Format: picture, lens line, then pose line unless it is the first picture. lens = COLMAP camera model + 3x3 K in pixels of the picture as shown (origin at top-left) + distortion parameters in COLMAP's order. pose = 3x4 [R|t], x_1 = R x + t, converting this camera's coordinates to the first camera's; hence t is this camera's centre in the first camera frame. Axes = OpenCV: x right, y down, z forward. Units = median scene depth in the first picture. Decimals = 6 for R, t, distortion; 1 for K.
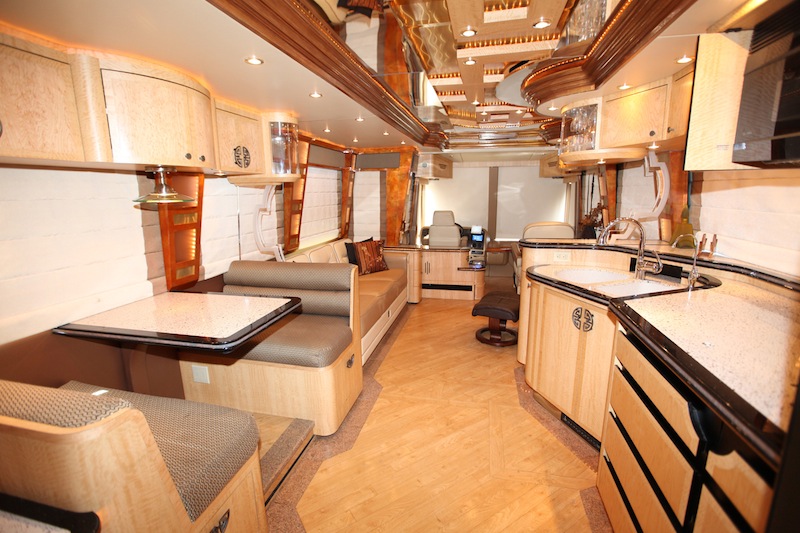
lens RADIAL K [[365.1, 0, 400.4], [0, 365.1, 269.5], [0, 0, 1]] dist [-0.039966, 0.012431]
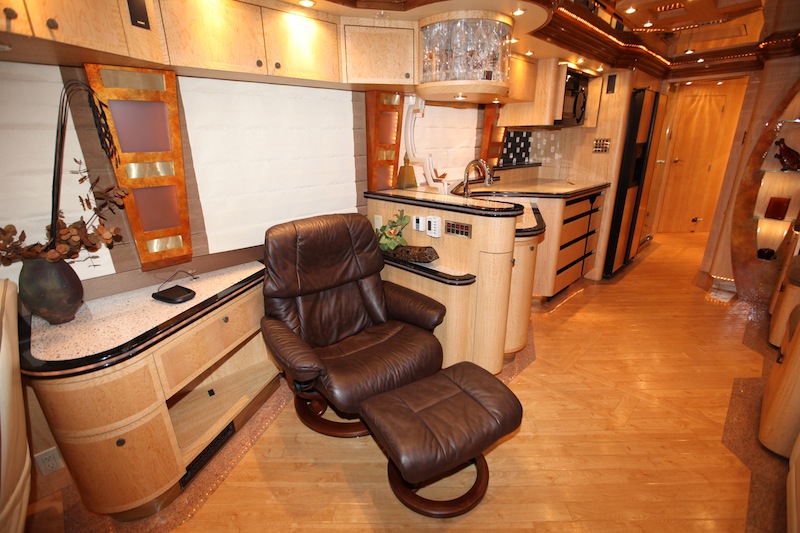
lens RADIAL K [[365.1, 0, 398.9], [0, 365.1, 265.1], [0, 0, 1]] dist [-0.039966, 0.012431]
pose [[-0.836837, -0.149579, 0.526621, 0.183790], [0.141324, 0.870319, 0.471775, -0.405483], [-0.528896, 0.469224, -0.707176, 2.001232]]
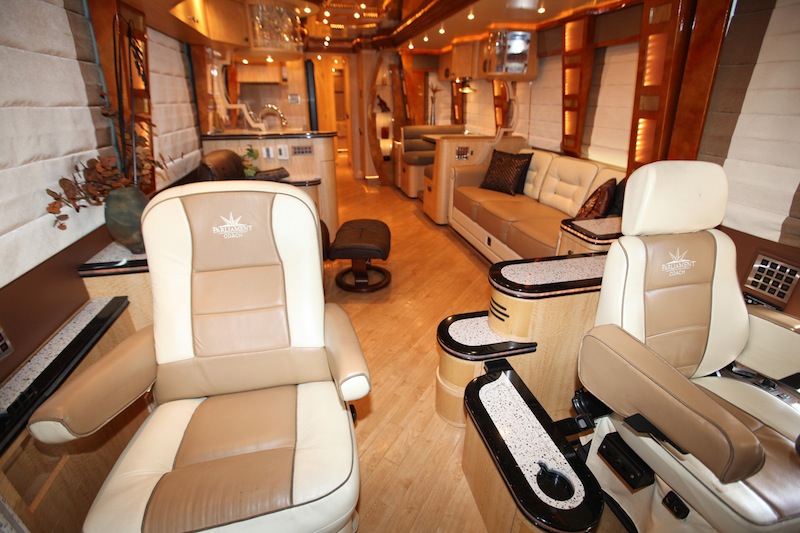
lens RADIAL K [[365.1, 0, 399.0], [0, 365.1, 263.3], [0, 0, 1]] dist [-0.039966, 0.012431]
pose [[-0.899700, 0.190382, -0.392802, 0.832695], [-0.081273, 0.811079, 0.579263, -0.512393], [0.428875, 0.553087, -0.714255, 2.604886]]
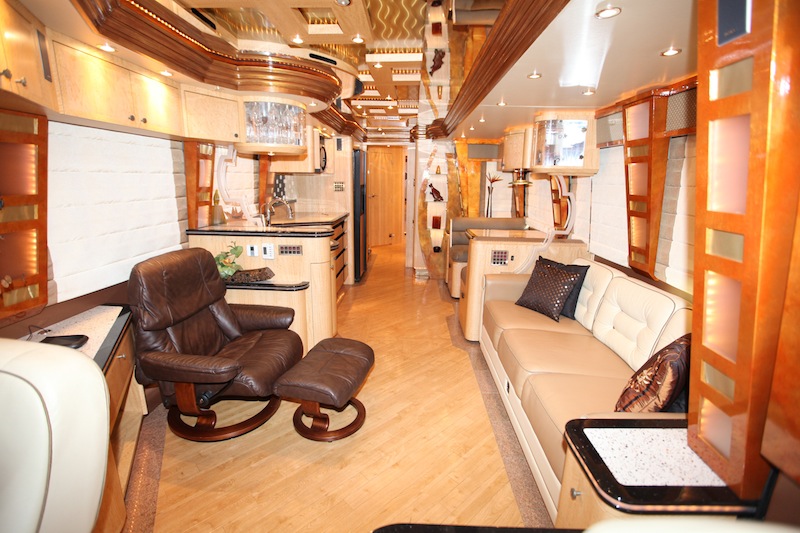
lens RADIAL K [[365.1, 0, 398.0], [0, 365.1, 264.7], [0, 0, 1]] dist [-0.039966, 0.012431]
pose [[-0.982886, 0.042268, -0.179299, 0.414825], [-0.038786, 0.904017, 0.425732, -0.518389], [0.180084, 0.425401, -0.886907, 2.392420]]
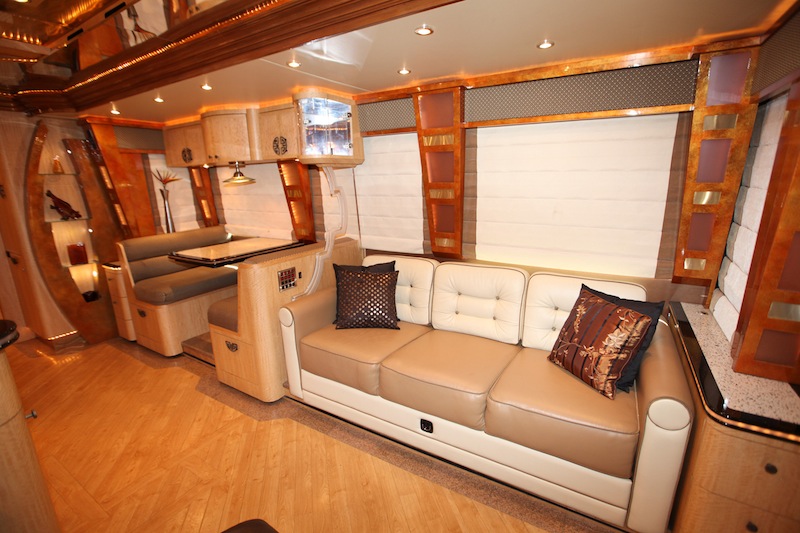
lens RADIAL K [[365.1, 0, 399.0], [0, 365.1, 267.1], [0, 0, 1]] dist [-0.039966, 0.012431]
pose [[-0.317586, 0.243670, -0.916386, 0.629120], [-0.174263, 0.934960, 0.309002, -0.369926], [0.932079, 0.257827, -0.254468, 1.756349]]
